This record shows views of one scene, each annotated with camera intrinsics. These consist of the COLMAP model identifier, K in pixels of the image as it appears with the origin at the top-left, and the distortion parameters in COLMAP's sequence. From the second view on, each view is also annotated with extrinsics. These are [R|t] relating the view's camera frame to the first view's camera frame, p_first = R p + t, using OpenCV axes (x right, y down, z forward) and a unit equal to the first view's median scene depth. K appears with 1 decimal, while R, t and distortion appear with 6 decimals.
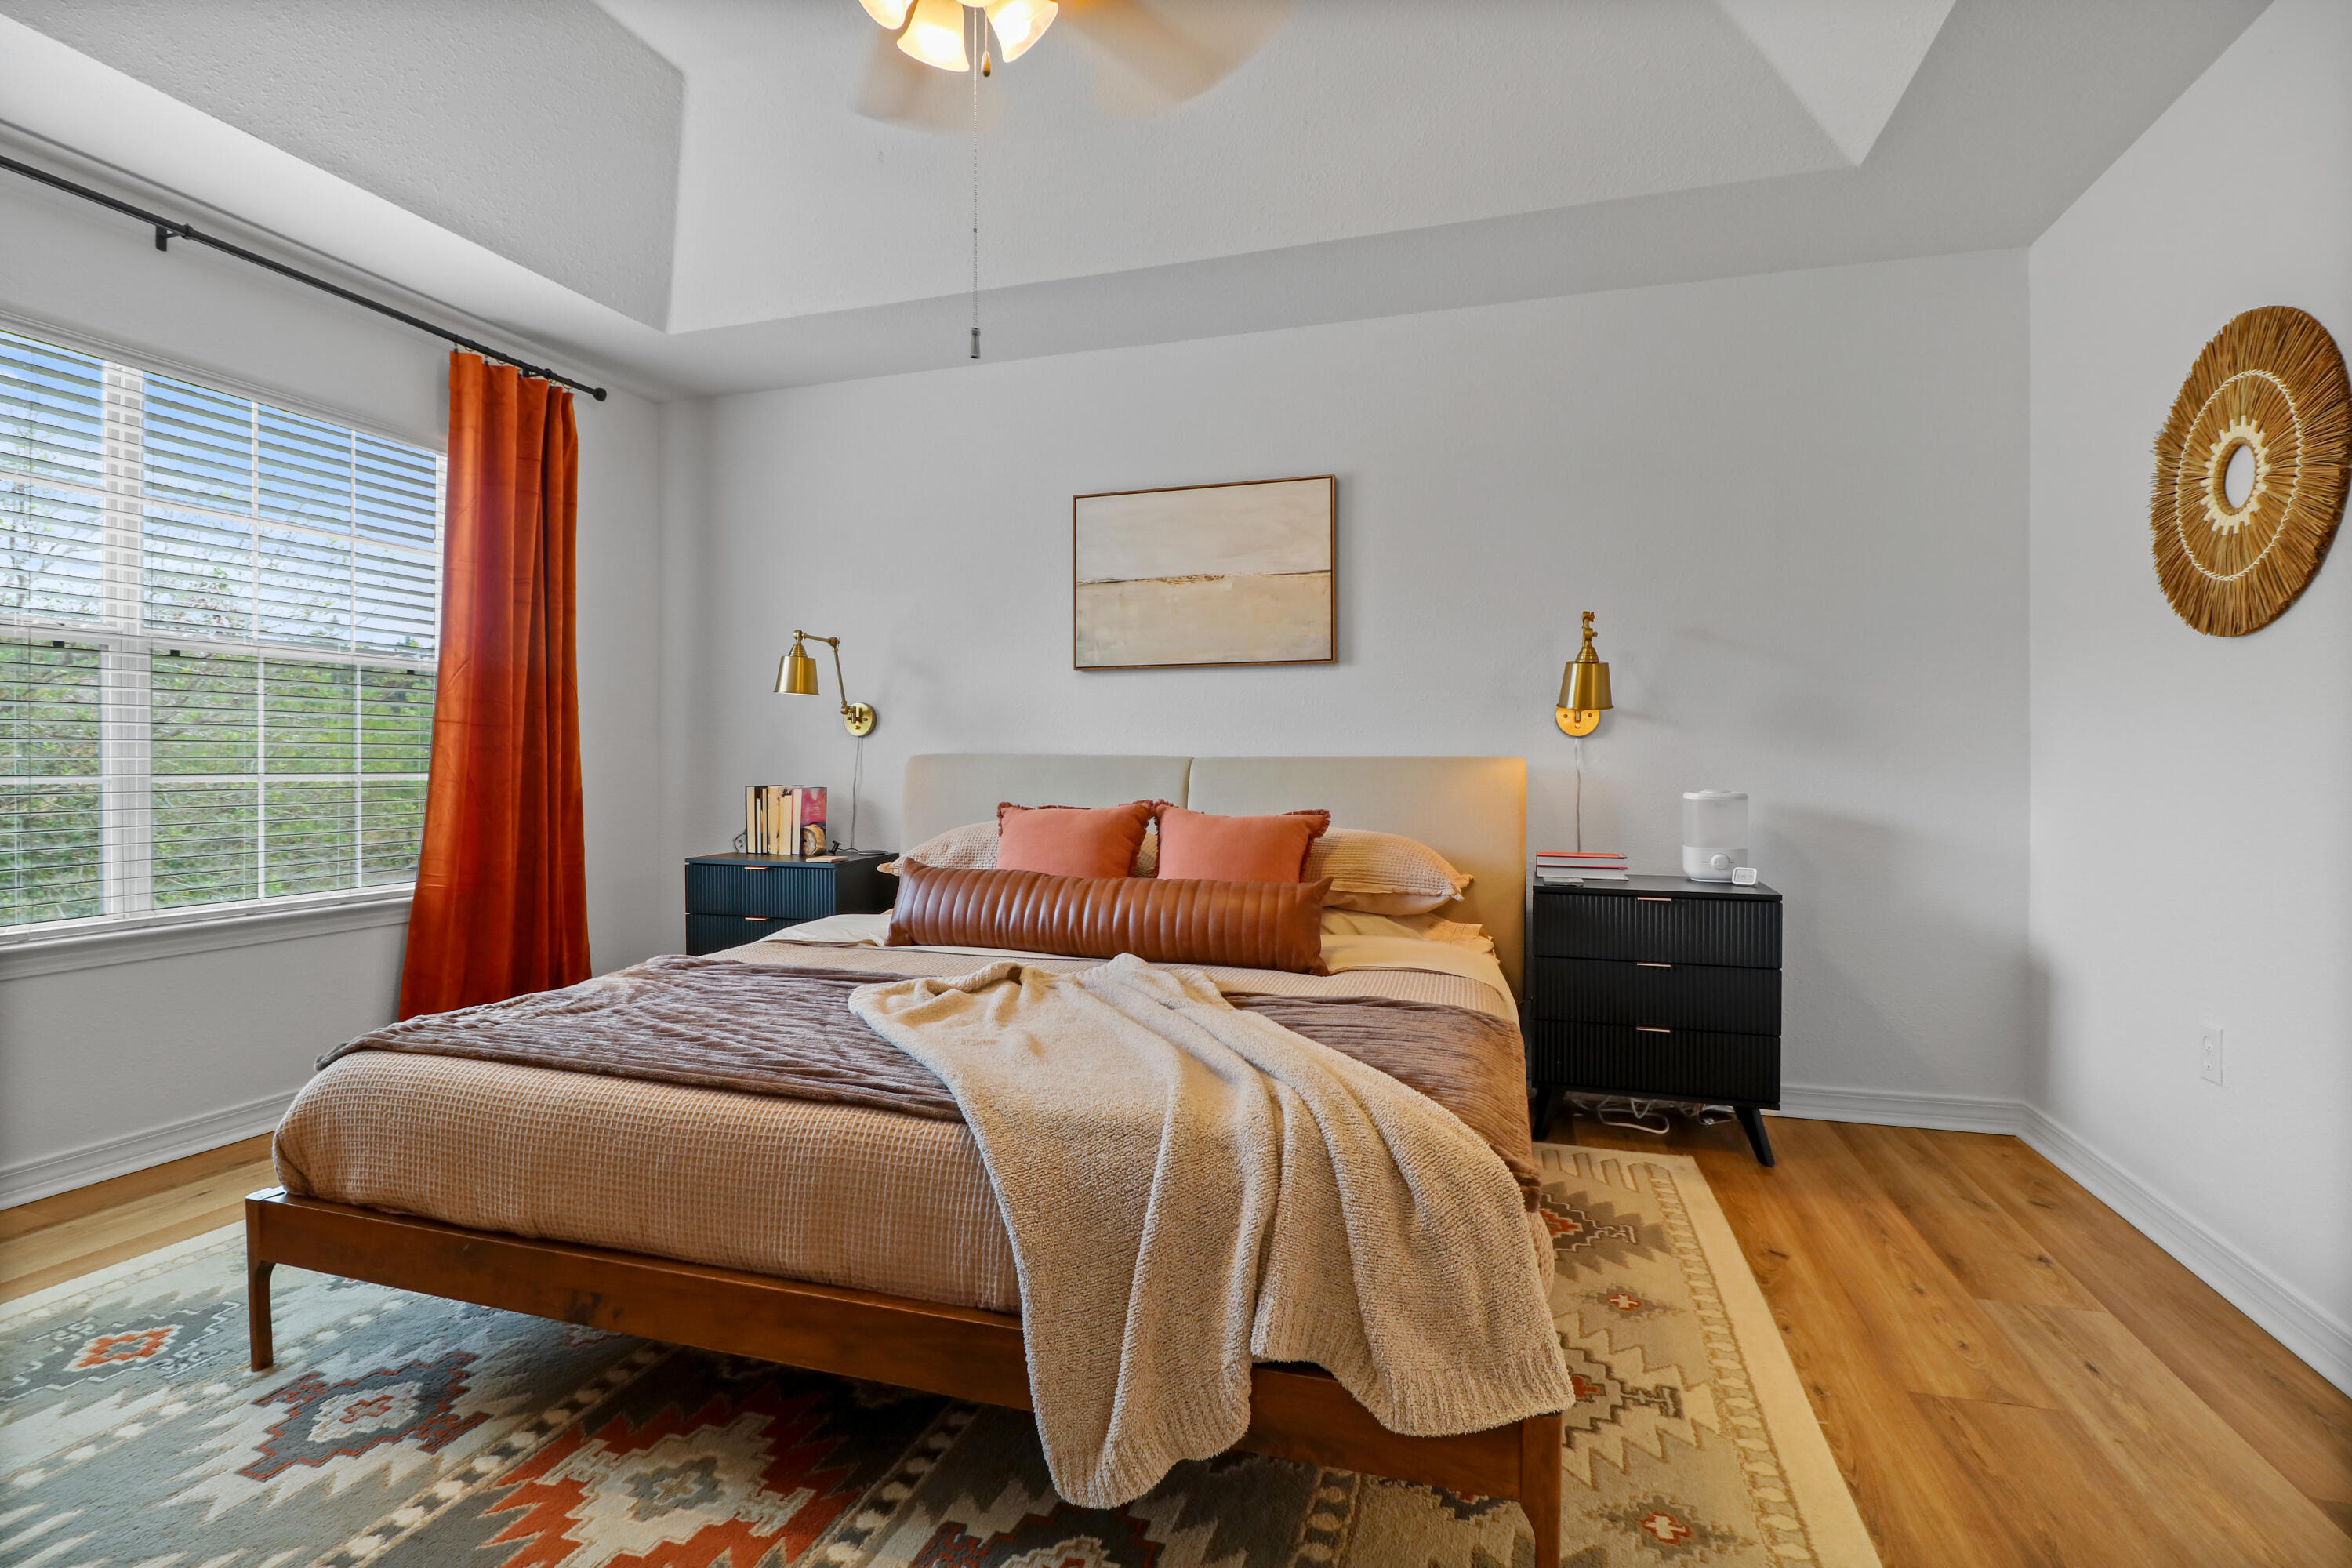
lens RADIAL K [[1094.6, 0, 1167.1], [0, 1094.6, 779.3], [0, 0, 1]] dist [-0.008442, -0.000222]
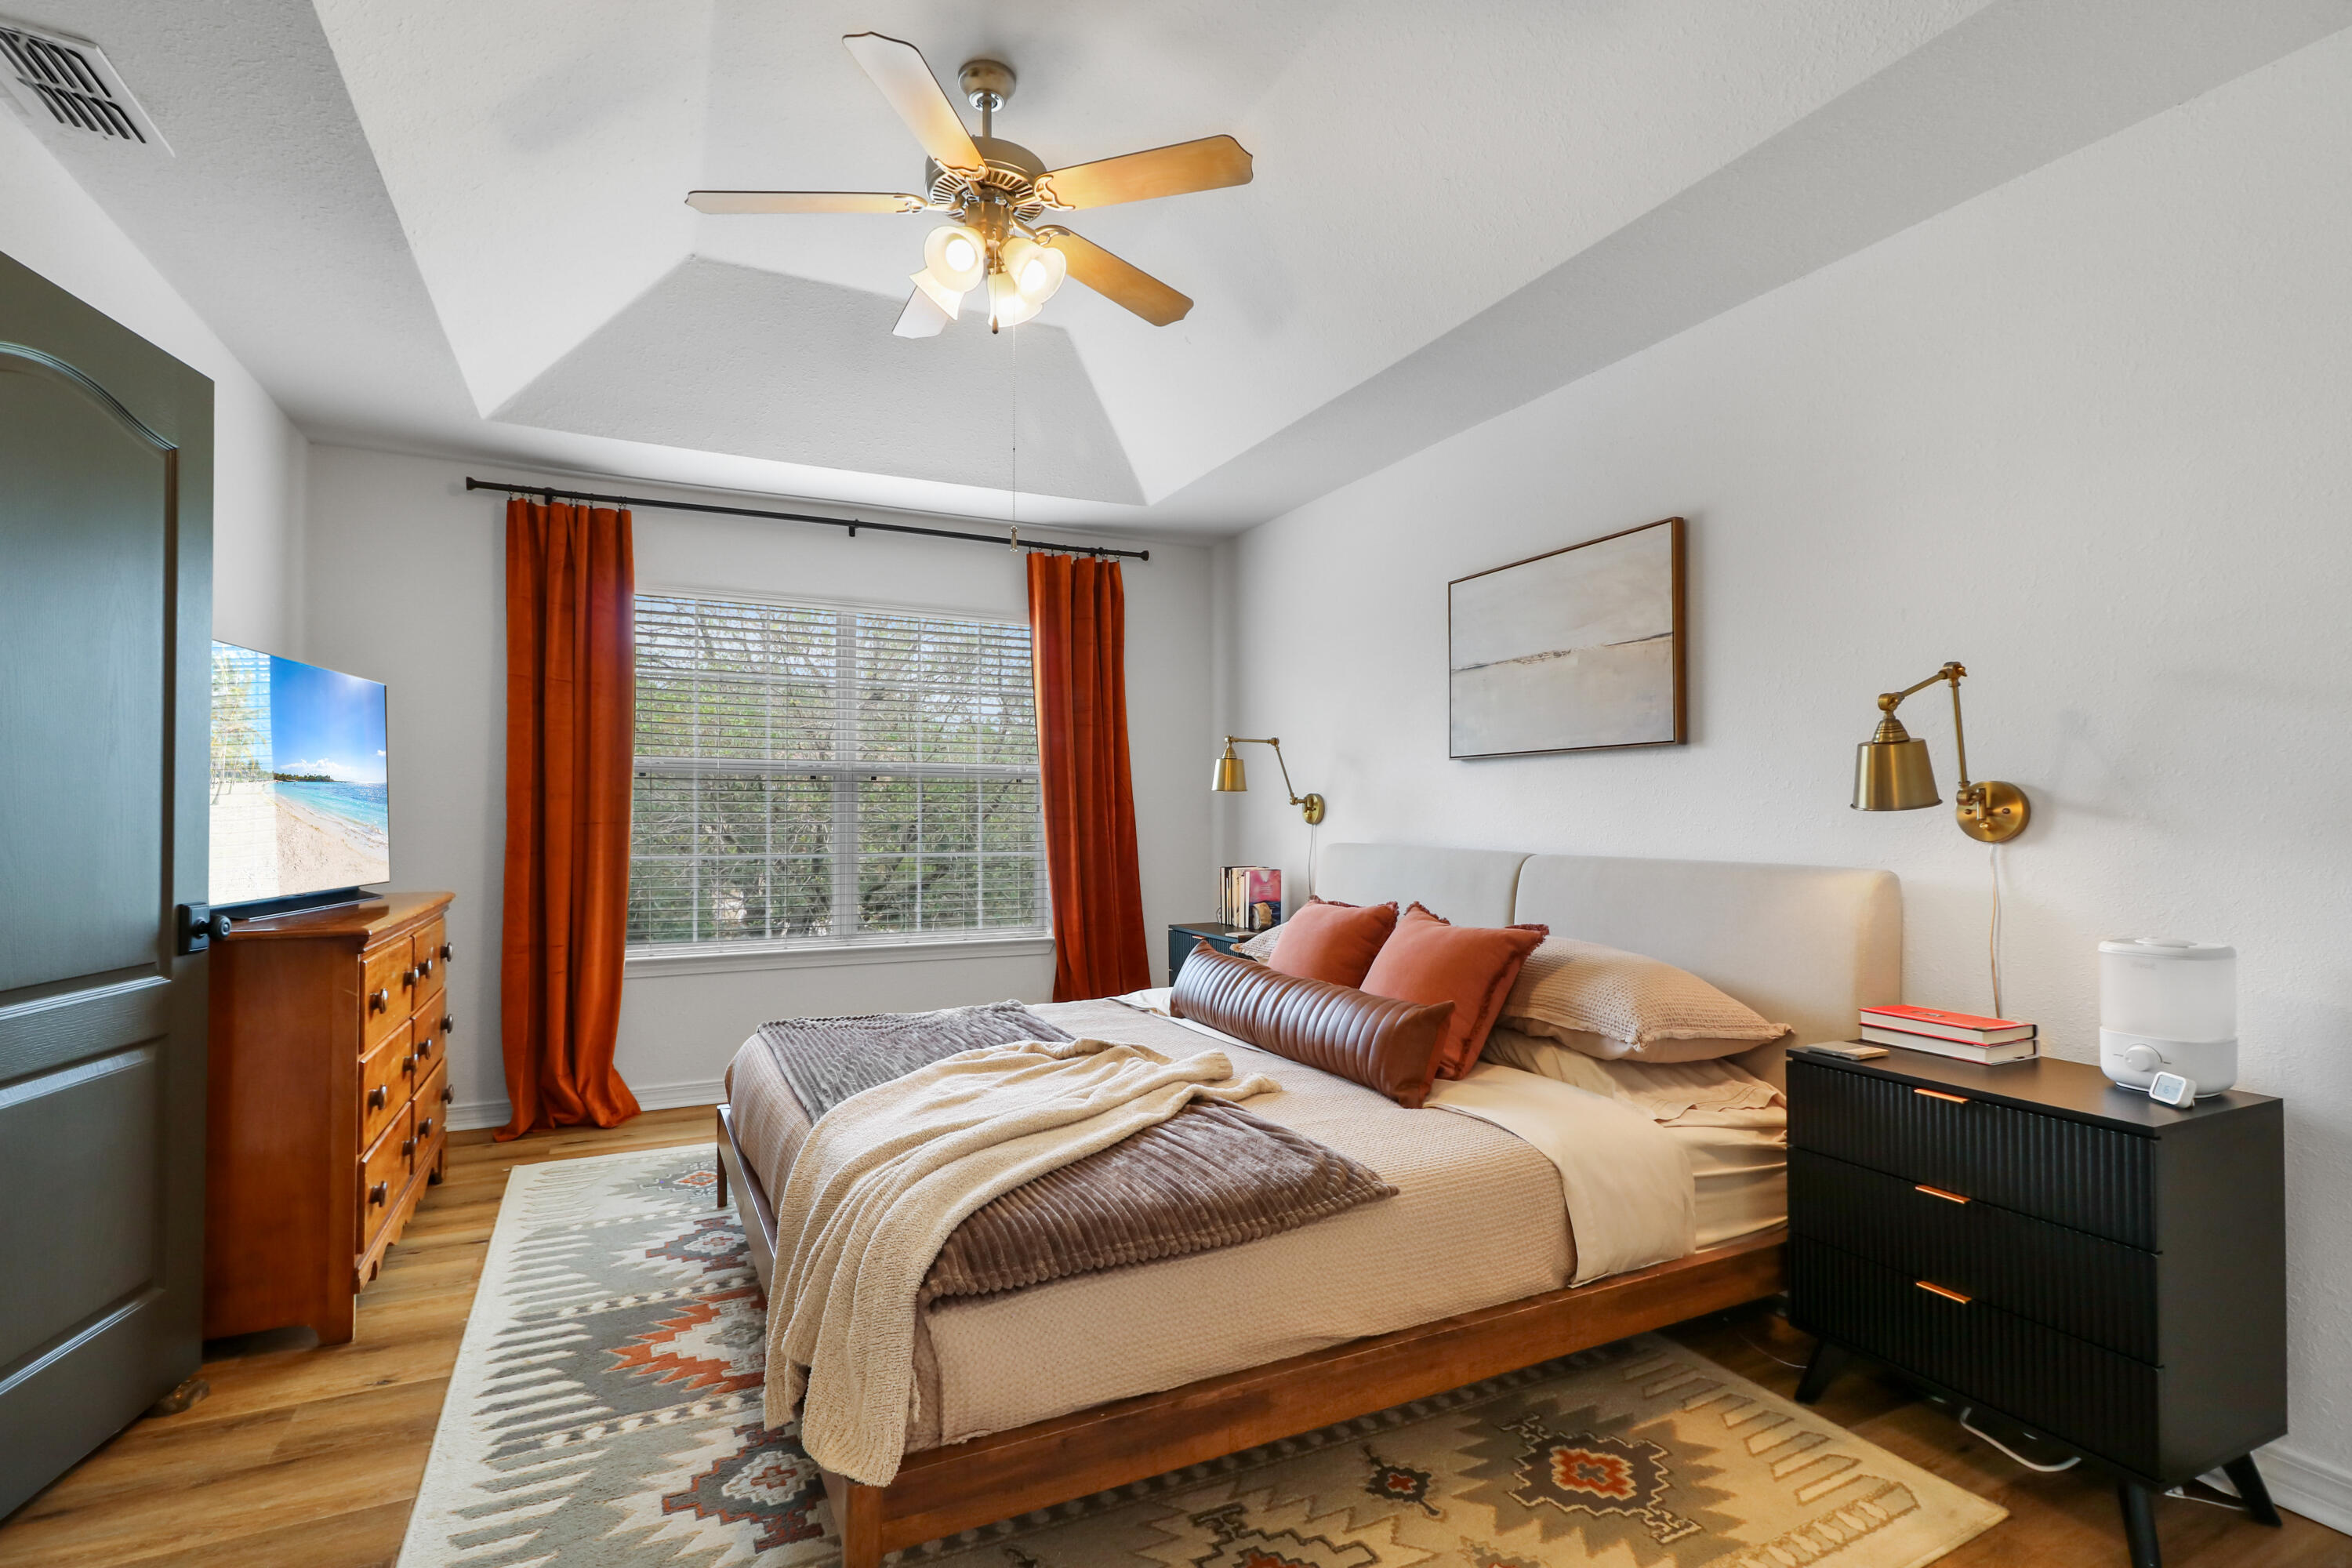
lens RADIAL K [[1094.6, 0, 1110.1], [0, 1094.6, 797.4], [0, 0, 1]] dist [-0.008442, -0.000222]
pose [[0.680166, -0.013999, -0.732924, 0.464514], [-0.013959, 0.999389, -0.032042, -0.034291], [0.732925, 0.032025, 0.679555, 0.130645]]
